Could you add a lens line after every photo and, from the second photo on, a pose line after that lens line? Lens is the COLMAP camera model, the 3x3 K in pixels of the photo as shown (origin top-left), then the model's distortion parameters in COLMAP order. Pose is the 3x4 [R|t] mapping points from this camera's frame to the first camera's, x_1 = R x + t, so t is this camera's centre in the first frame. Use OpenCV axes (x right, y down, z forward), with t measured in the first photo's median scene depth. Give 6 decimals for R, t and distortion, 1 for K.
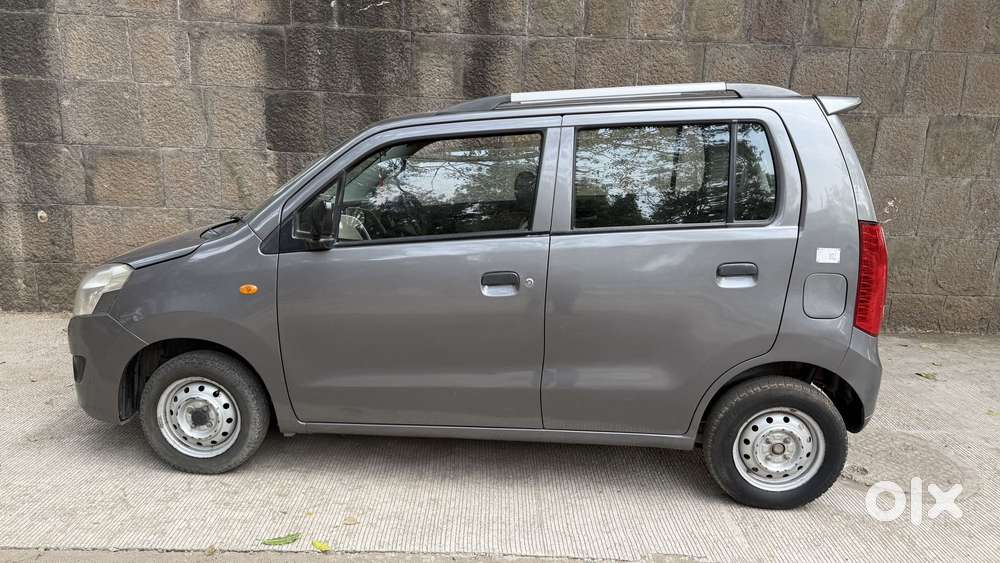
lens RADIAL K [[713.4, 0, 500.7], [0, 713.4, 278.2], [0, 0, 1]] dist [0.011244, -0.024252]
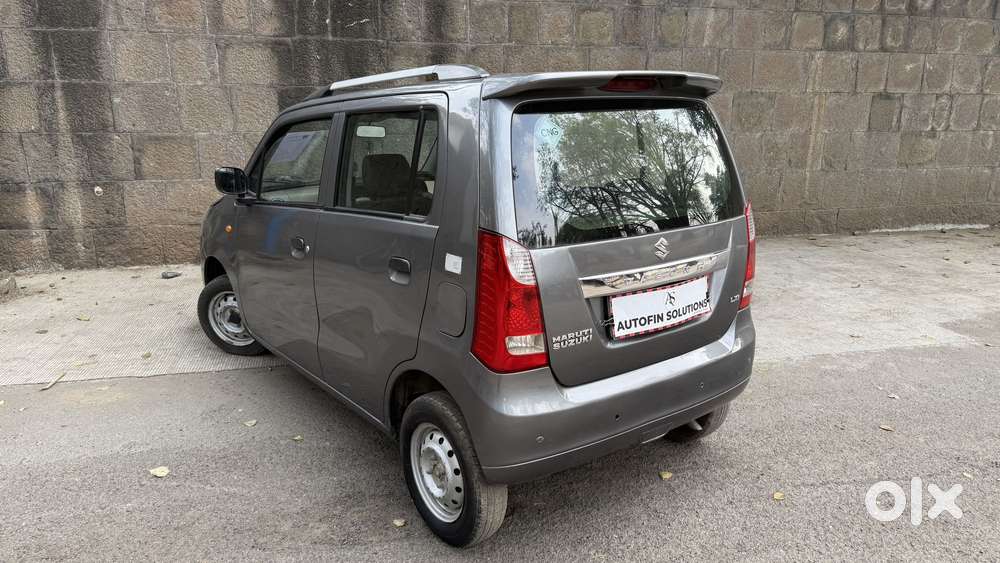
lens RADIAL K [[713.4, 0, 502.9], [0, 713.4, 277.7], [0, 0, 1]] dist [0.011244, -0.024252]
pose [[0.976401, -0.079213, 0.200915, -0.219526], [0.073107, 0.996613, 0.037643, 0.074541], [-0.203217, -0.022066, 0.978885, -0.406215]]
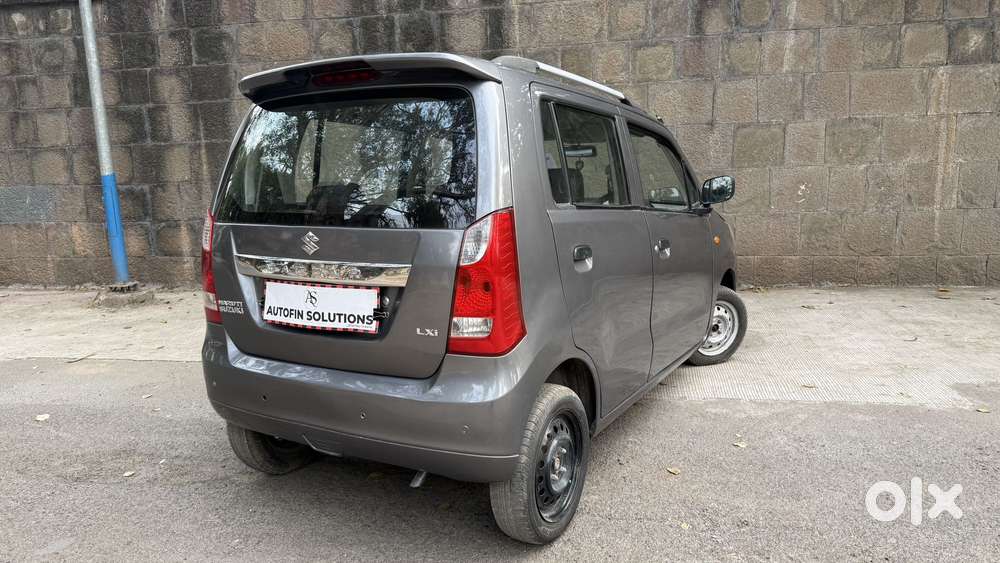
lens RADIAL K [[713.4, 0, 508.9], [0, 713.4, 273.6], [0, 0, 1]] dist [0.011244, -0.024252]
pose [[0.977938, -0.034972, -0.205946, 0.300004], [0.020810, 0.997292, -0.070535, 0.146613], [0.207855, 0.064693, 0.976018, -0.423597]]
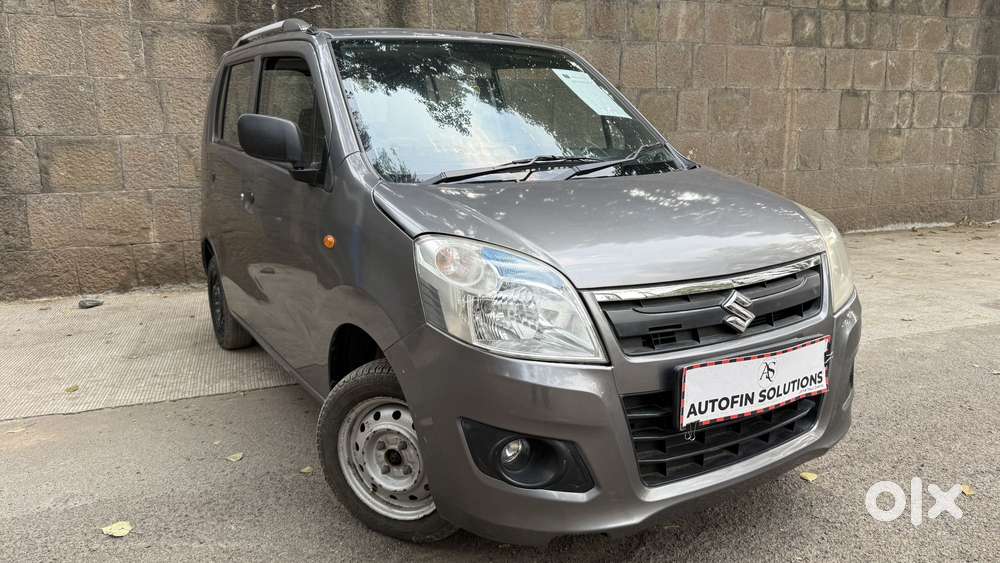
lens RADIAL K [[713.4, 0, 502.2], [0, 713.4, 281.0], [0, 0, 1]] dist [0.011244, -0.024252]
pose [[0.941082, -0.111902, 0.319129, -0.304990], [0.123441, 0.992221, -0.016095, 0.133903], [-0.314846, 0.054541, 0.947574, -0.220143]]
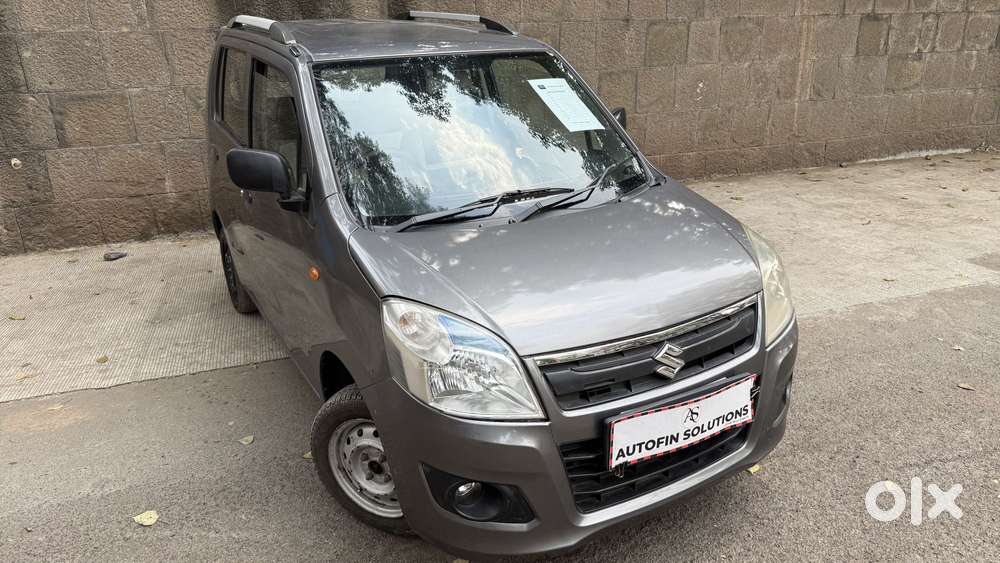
lens RADIAL K [[713.4, 0, 505.8], [0, 713.4, 282.3], [0, 0, 1]] dist [0.011244, -0.024252]
pose [[0.949769, -0.159250, 0.269405, -0.269968], [0.128281, 0.983311, 0.129007, 0.048465], [-0.285453, -0.087967, 0.954347, -0.273171]]
